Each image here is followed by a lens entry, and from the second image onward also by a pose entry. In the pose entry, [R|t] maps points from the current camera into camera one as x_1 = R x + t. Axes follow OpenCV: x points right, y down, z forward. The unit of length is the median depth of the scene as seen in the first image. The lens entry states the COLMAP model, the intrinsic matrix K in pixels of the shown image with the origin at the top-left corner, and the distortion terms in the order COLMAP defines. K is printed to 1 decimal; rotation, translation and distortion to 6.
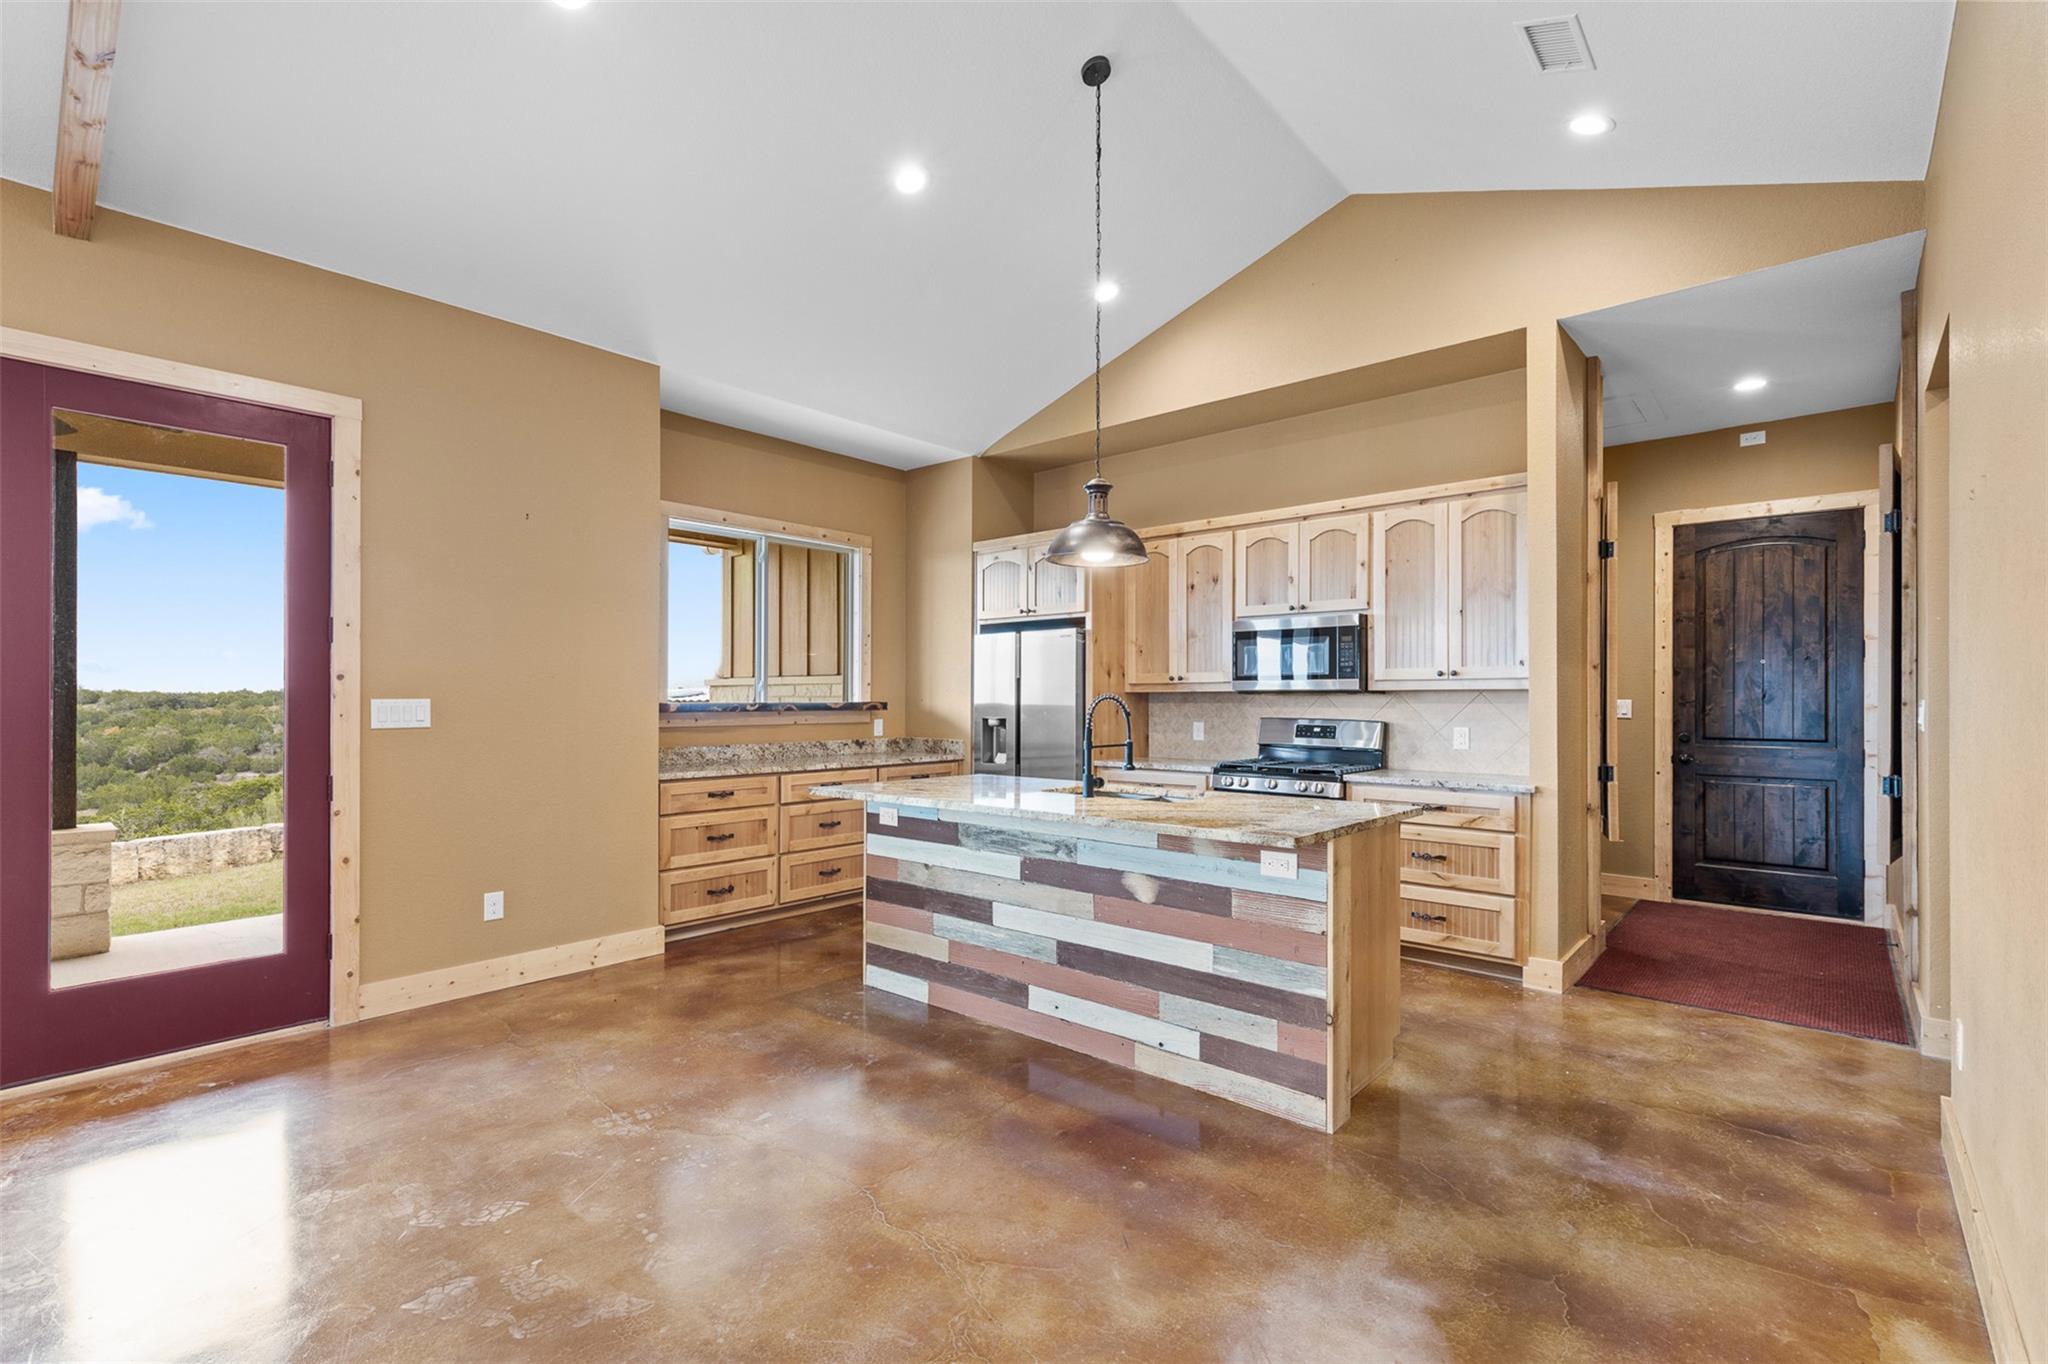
lens RADIAL K [[922.8, 0, 1018.5], [0, 922.8, 694.3], [0, 0, 1]] dist [0.011611, -0.005063]
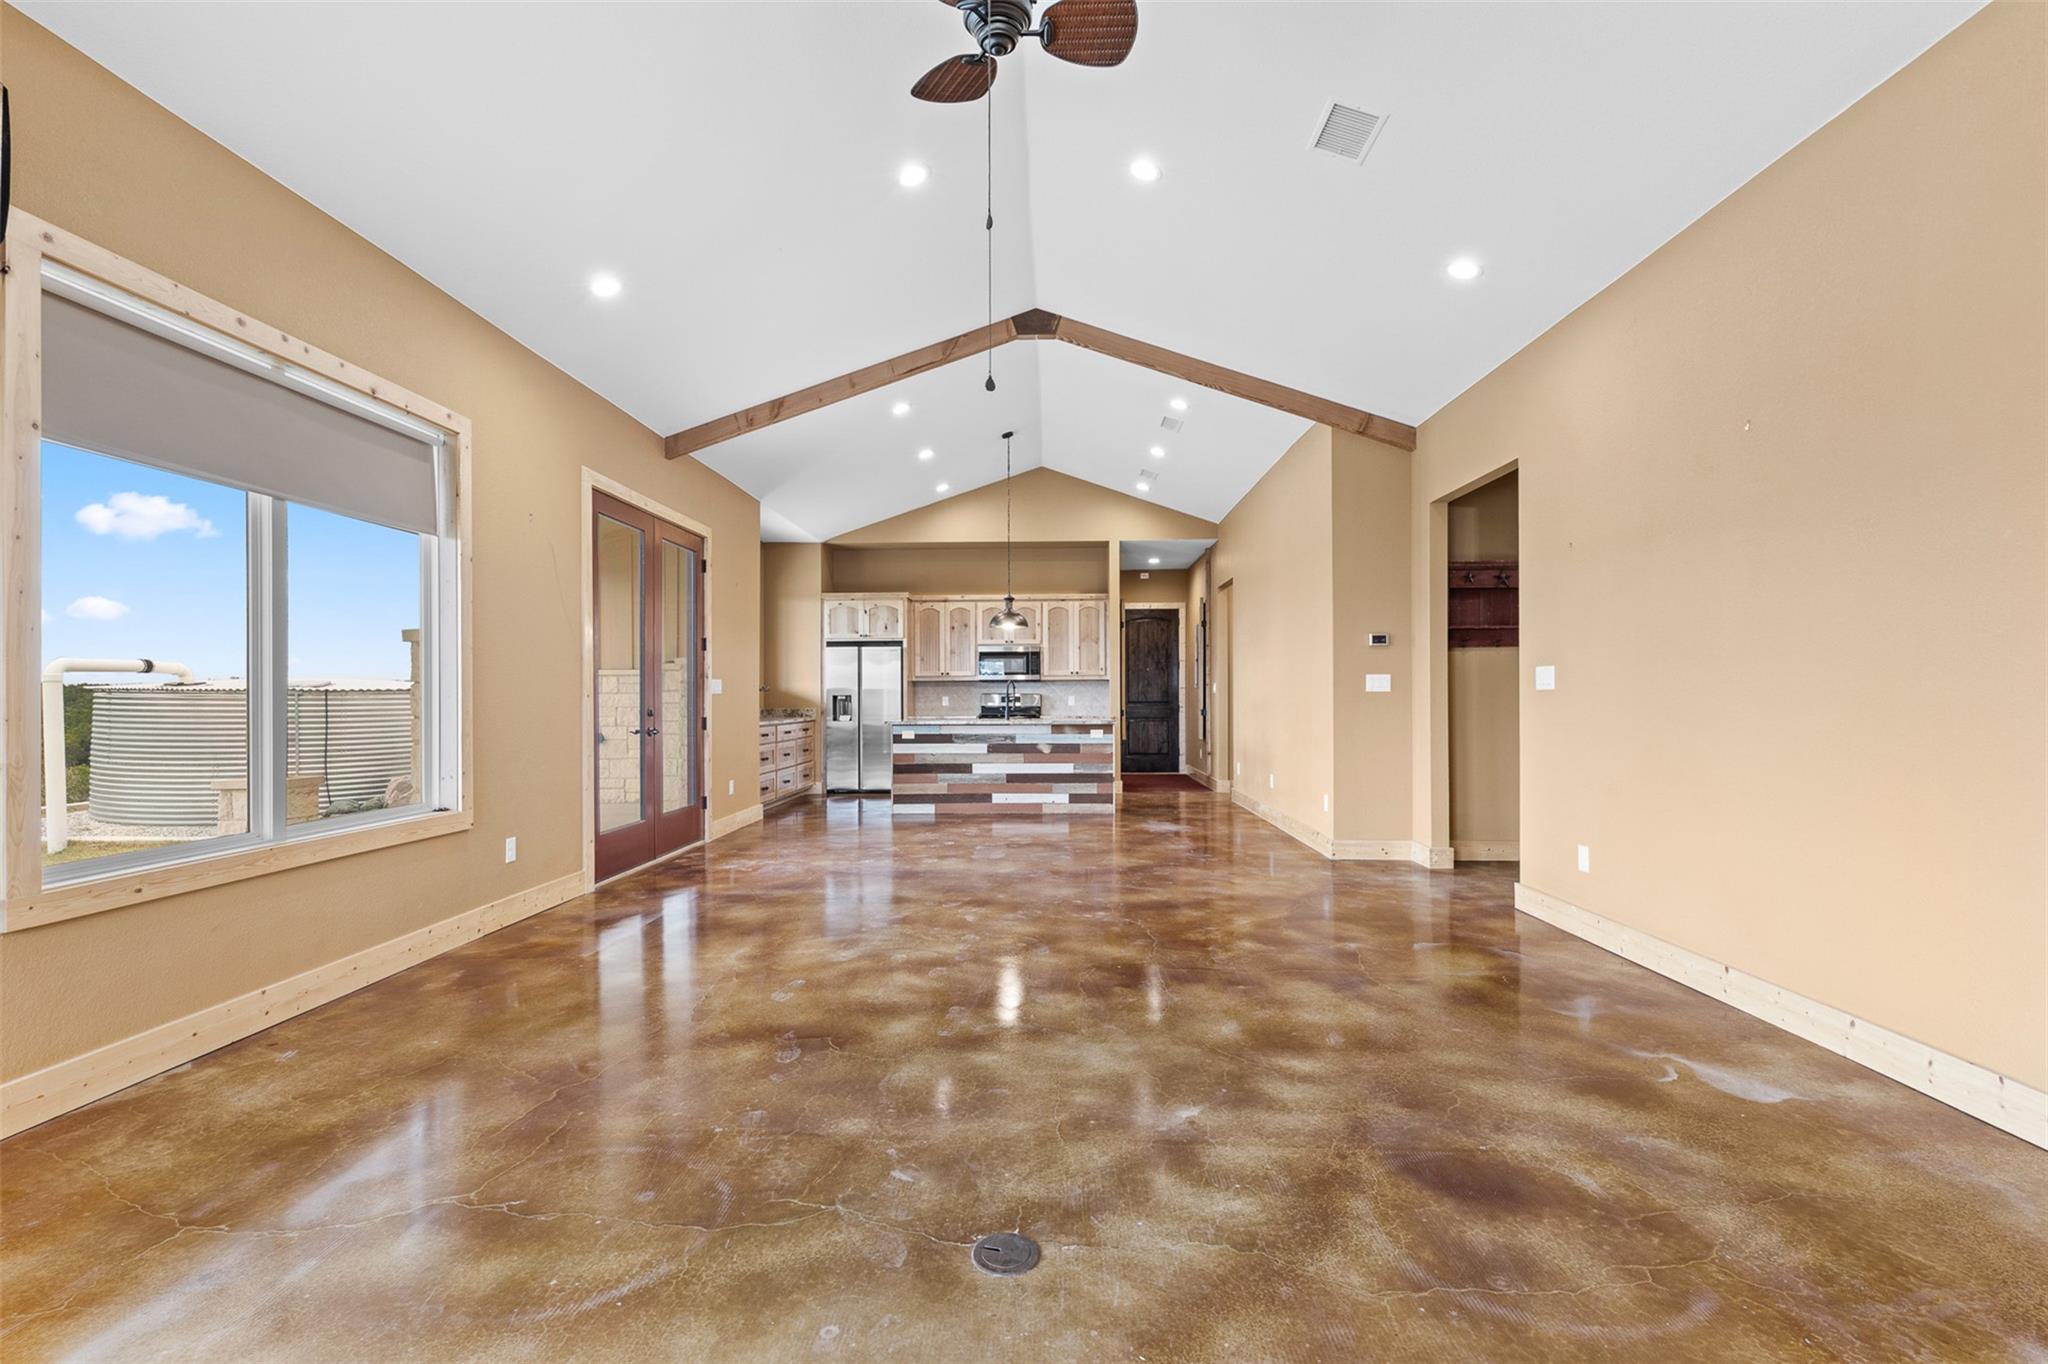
lens RADIAL K [[916.2, 0, 1017.7], [0, 916.2, 692.3], [0, 0, 1]] dist [0.012615, -0.004254]
pose [[0.775333, -0.001813, 0.631551, -1.092257], [0.001321, 0.999998, 0.001249, 0.023402], [-0.631552, -0.000134, 0.775334, -0.714268]]
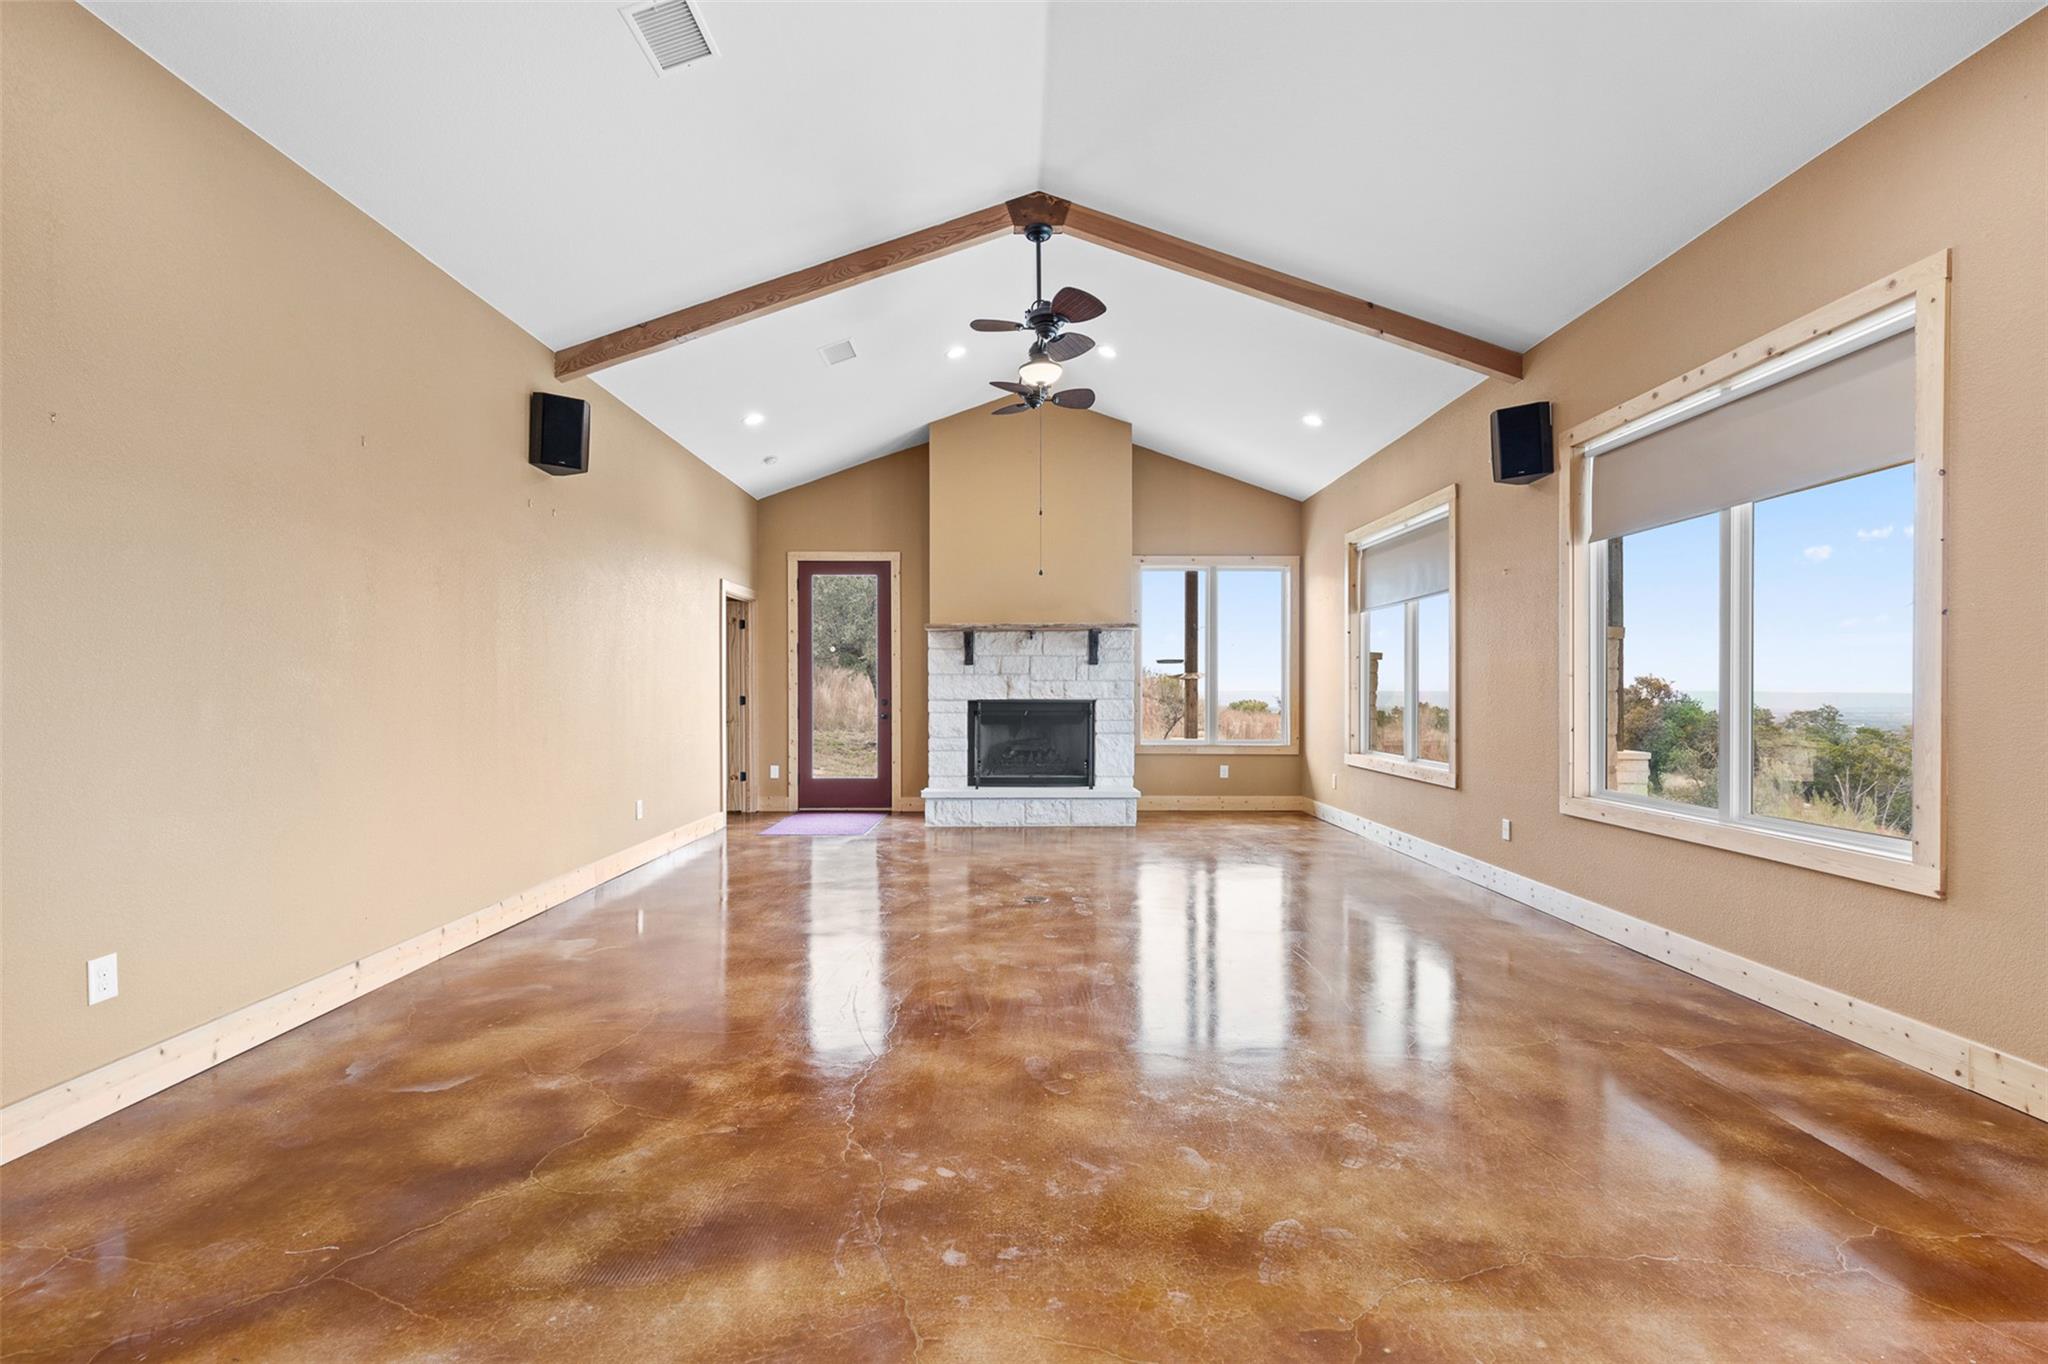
lens RADIAL K [[916.2, 0, 1017.7], [0, 916.2, 692.3], [0, 0, 1]] dist [0.012615, -0.004254]
pose [[-0.746915, -0.000408, -0.664919, -0.157053], [0.003096, 0.999987, -0.004092, 0.029382], [0.664912, -0.005115, -0.746904, 0.342820]]
